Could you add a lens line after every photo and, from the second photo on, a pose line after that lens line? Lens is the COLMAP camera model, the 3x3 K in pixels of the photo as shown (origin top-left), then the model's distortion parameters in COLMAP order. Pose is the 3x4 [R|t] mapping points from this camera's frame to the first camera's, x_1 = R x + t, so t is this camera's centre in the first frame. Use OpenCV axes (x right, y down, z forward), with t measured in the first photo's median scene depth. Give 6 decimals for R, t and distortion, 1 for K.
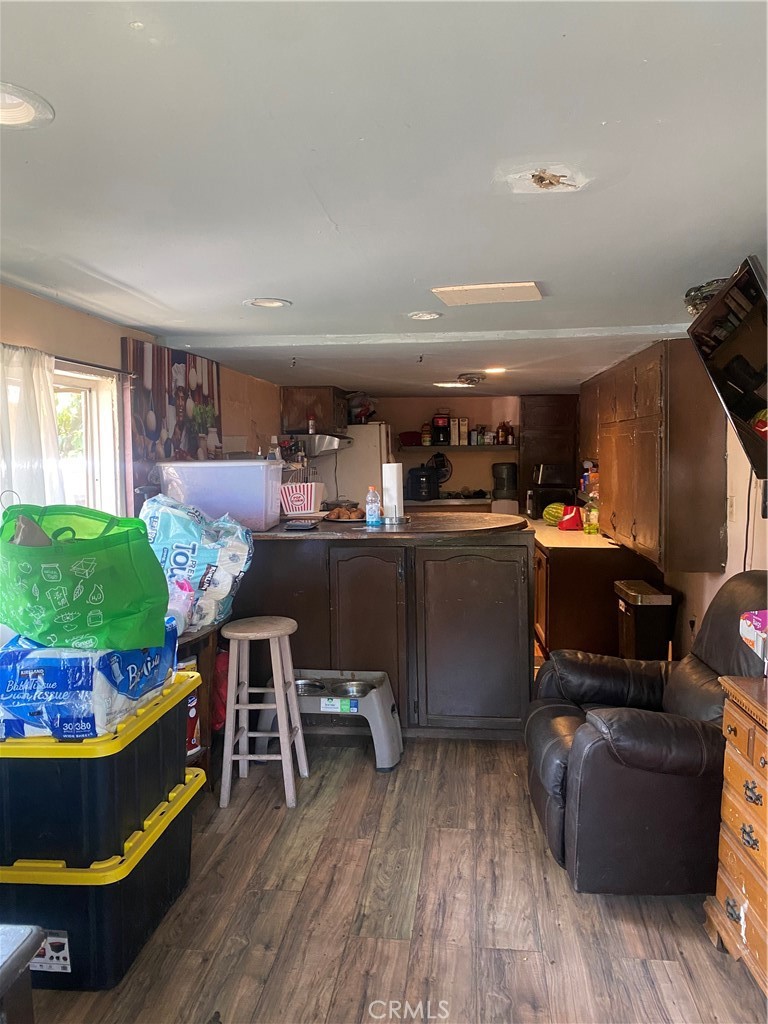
lens RADIAL K [[784.6, 0, 381.7], [0, 784.6, 507.2], [0, 0, 1]] dist [0.034130, -0.036773]
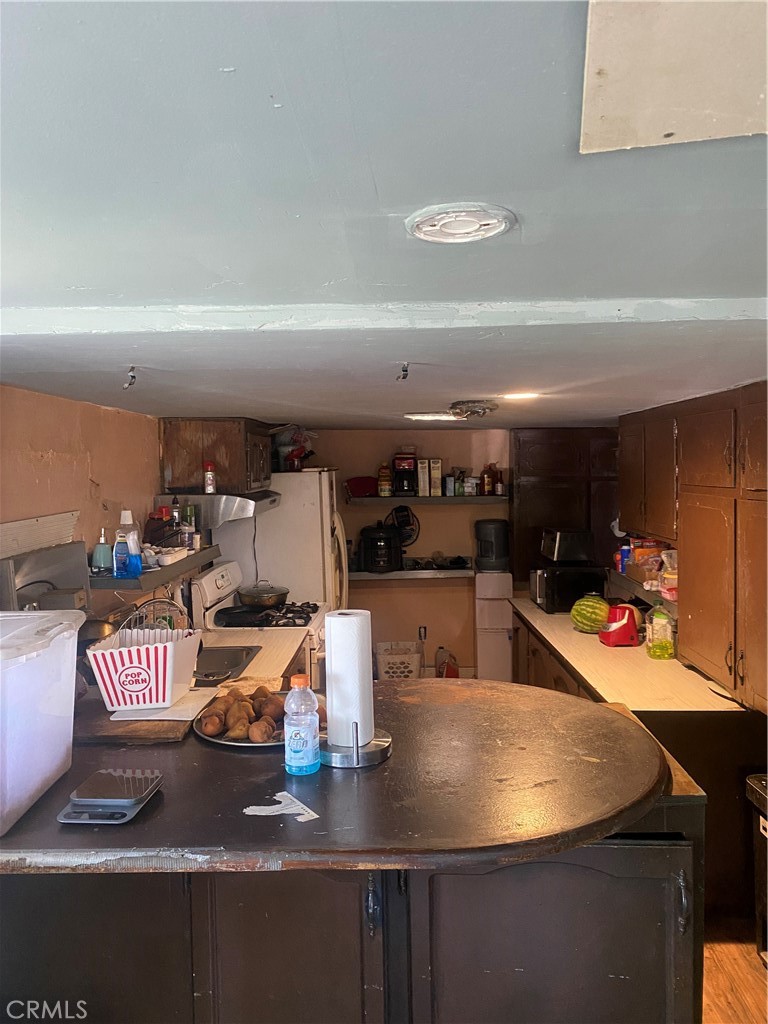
lens RADIAL K [[784.6, 0, 392.5], [0, 784.6, 499.2], [0, 0, 1]] dist [0.034130, -0.036773]
pose [[0.996089, -0.004067, 0.088266, 0.000418], [0.007214, 0.999349, -0.035362, -0.113347], [-0.088065, 0.035860, 0.995469, 0.630127]]
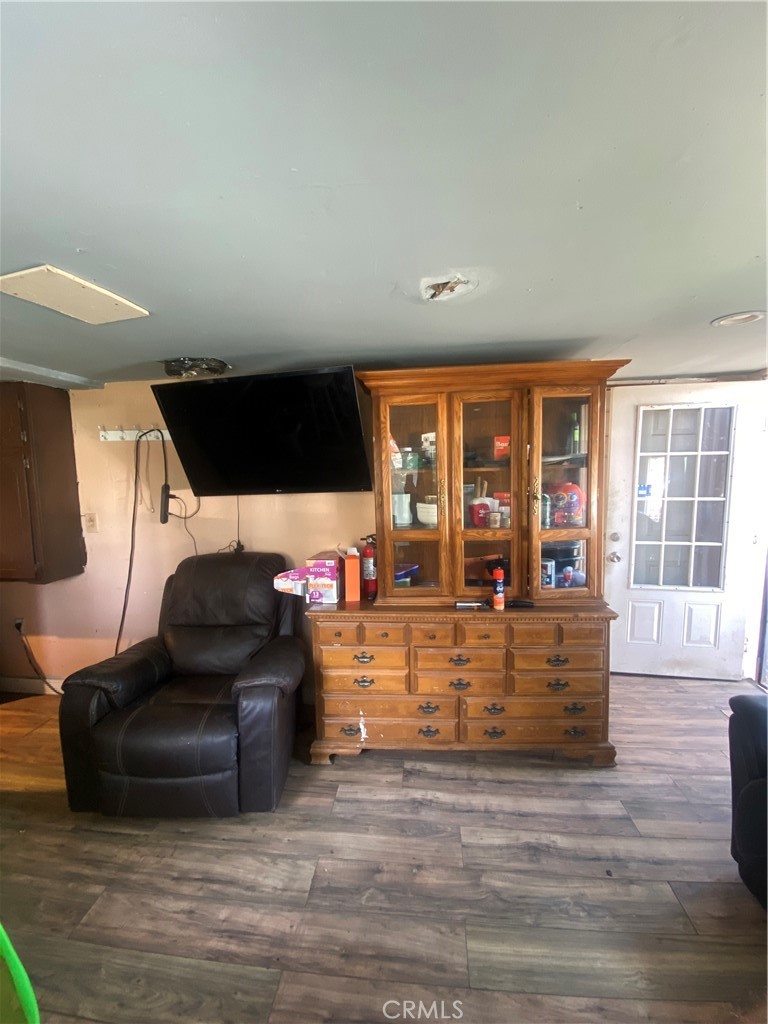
lens RADIAL K [[424.5, 0, 379.5], [0, 424.5, 512.6], [0, 0, 1]] dist [-0.023366, -0.002700]
pose [[-0.008428, -0.111953, 0.993678, -0.270555], [0.092934, 0.989325, 0.112251, -0.049533], [-0.995637, 0.093292, 0.002067, 0.532703]]
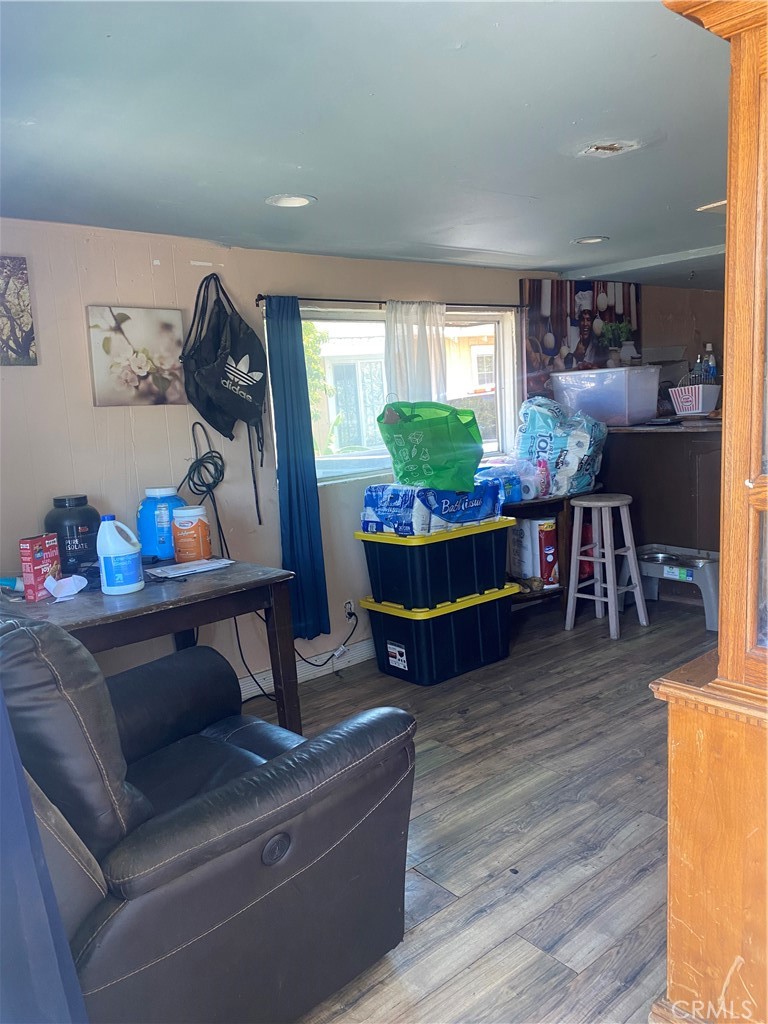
lens RADIAL K [[784.6, 0, 380.4], [0, 784.6, 508.5], [0, 0, 1]] dist [0.034130, -0.036773]
pose [[0.727029, 0.070837, -0.682943, 0.420921], [-0.000442, 0.994712, 0.102705, 0.033243], [0.686607, -0.074368, 0.723215, -0.154885]]
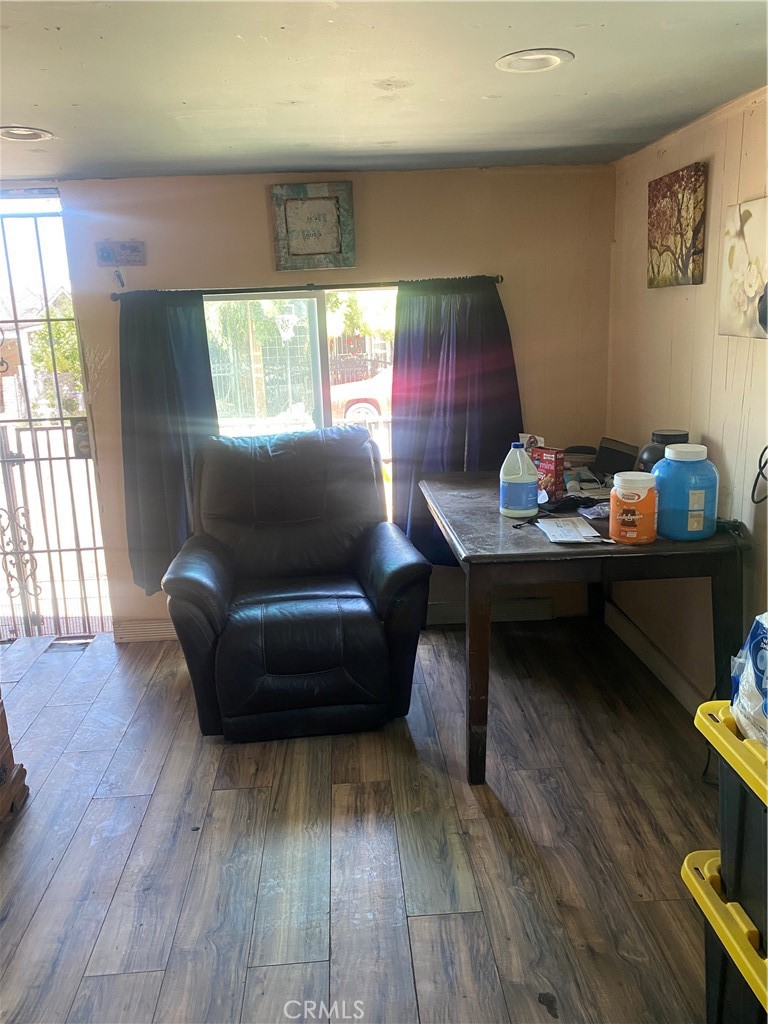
lens RADIAL K [[784.6, 0, 380.2], [0, 784.6, 514.2], [0, 0, 1]] dist [0.034130, -0.036773]
pose [[-0.983144, 0.087259, -0.160667, 0.031009], [0.033828, 0.950405, 0.309171, -0.062872], [0.179677, 0.298525, -0.937336, 0.892695]]
